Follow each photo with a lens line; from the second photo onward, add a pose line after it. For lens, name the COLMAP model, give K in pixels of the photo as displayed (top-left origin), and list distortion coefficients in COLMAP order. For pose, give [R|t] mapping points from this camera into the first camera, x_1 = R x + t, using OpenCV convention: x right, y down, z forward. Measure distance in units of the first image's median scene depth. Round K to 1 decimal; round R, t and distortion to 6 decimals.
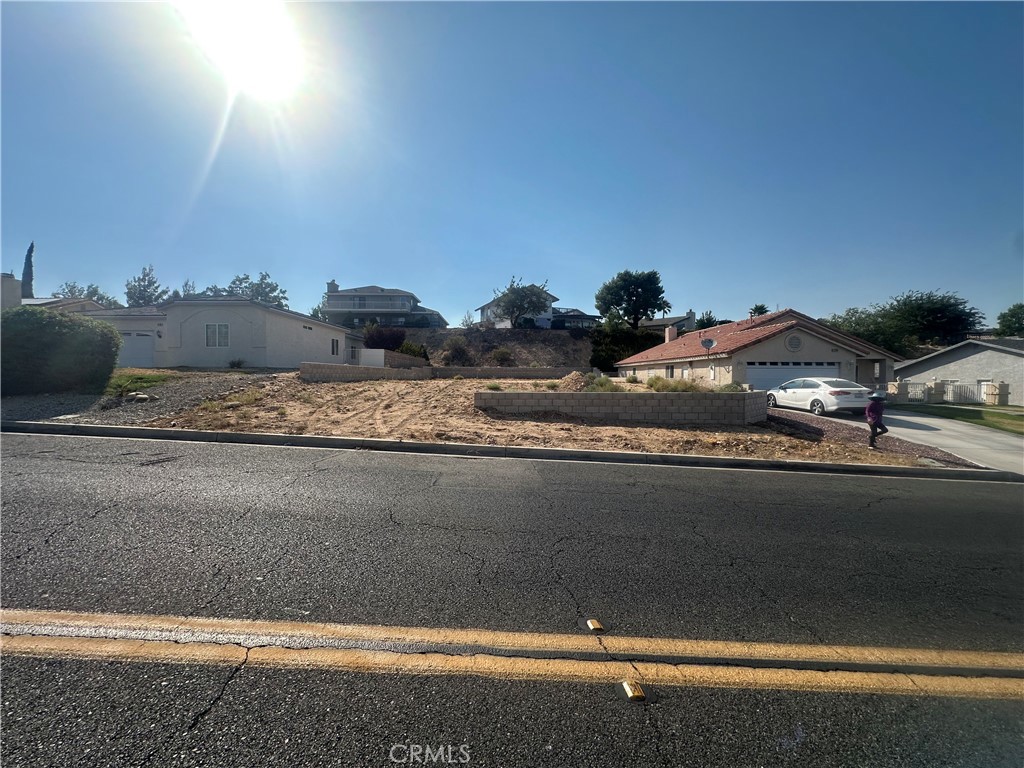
lens RADIAL K [[398.9, 0, 512.0], [0, 398.9, 384.0], [0, 0, 1]] dist [-0.000829, 0.000146]
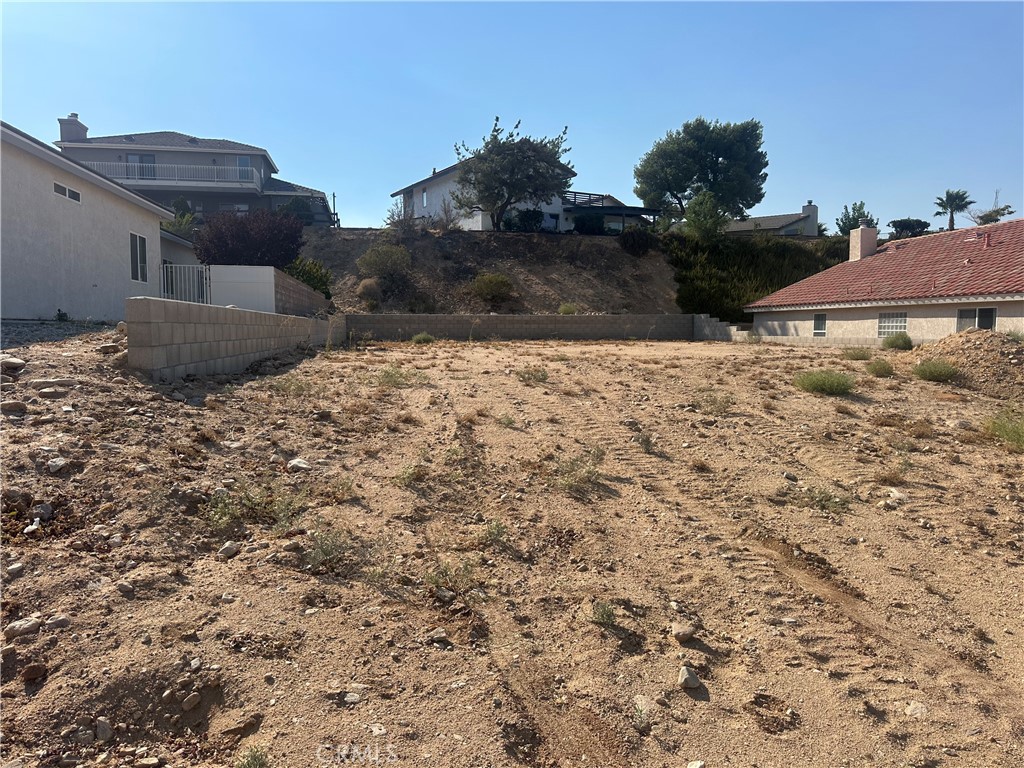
lens RADIAL K [[699.5, 0, 505.4], [0, 699.5, 393.0], [0, 0, 1]] dist [0.080109, -0.097844]
pose [[0.990182, -0.017865, 0.138641, -0.107837], [0.007943, 0.997388, 0.071792, -0.008040], [-0.139561, -0.069985, 0.987737, 0.164466]]
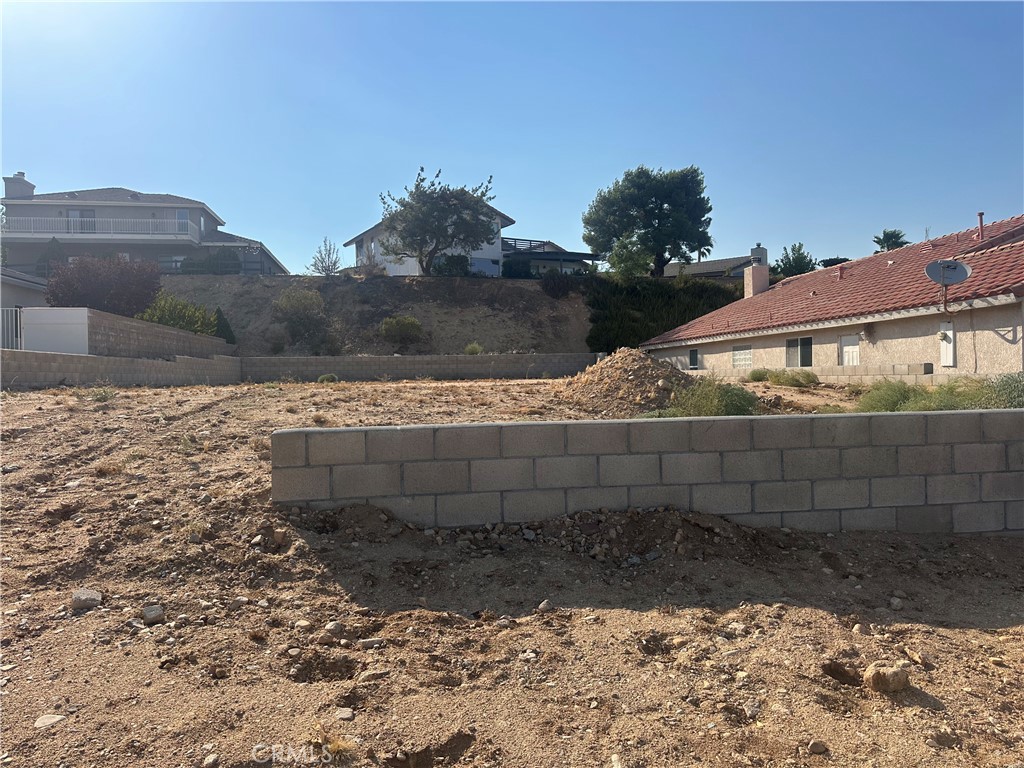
lens RADIAL K [[698.6, 0, 514.3], [0, 698.6, 379.9], [0, 0, 1]] dist [0.137399, -0.215339]
pose [[0.990854, -0.022416, 0.133066, -0.005364], [0.024599, 0.999588, -0.014778, 0.000830], [-0.132680, 0.017917, 0.990997, 0.148171]]
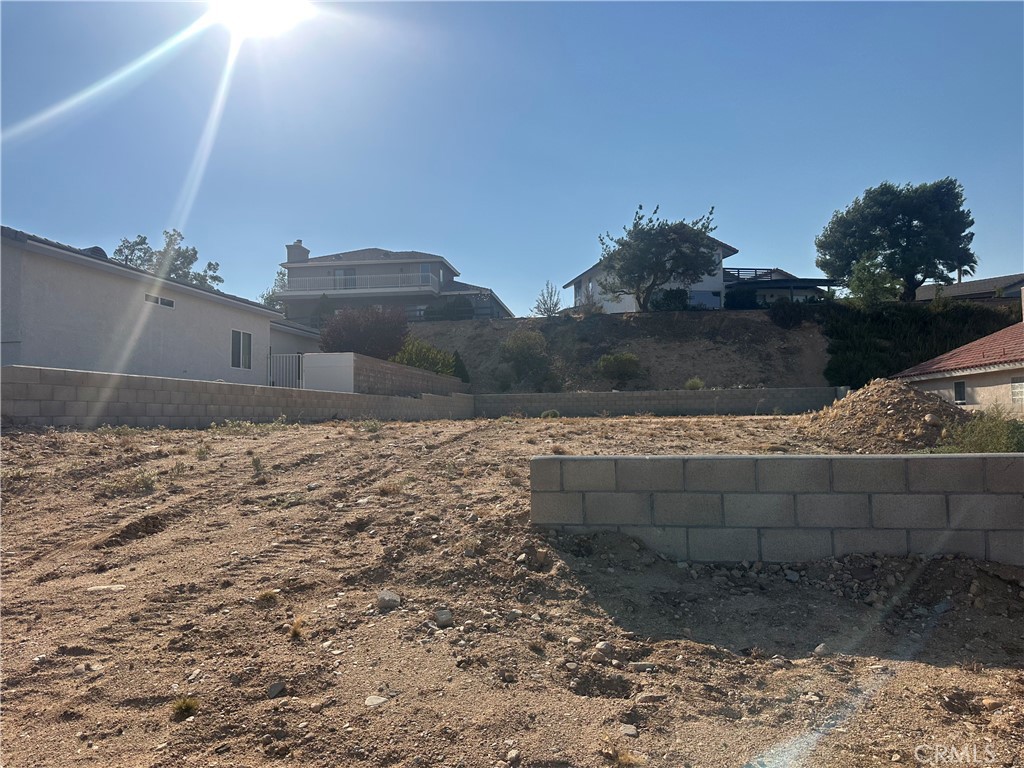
lens RADIAL K [[698.6, 0, 514.3], [0, 698.6, 379.9], [0, 0, 1]] dist [0.137399, -0.215339]
pose [[0.985327, -0.029350, -0.168132, -0.009243], [0.017176, 0.997154, -0.073411, 0.001547], [0.169808, 0.069446, 0.983027, 0.146261]]
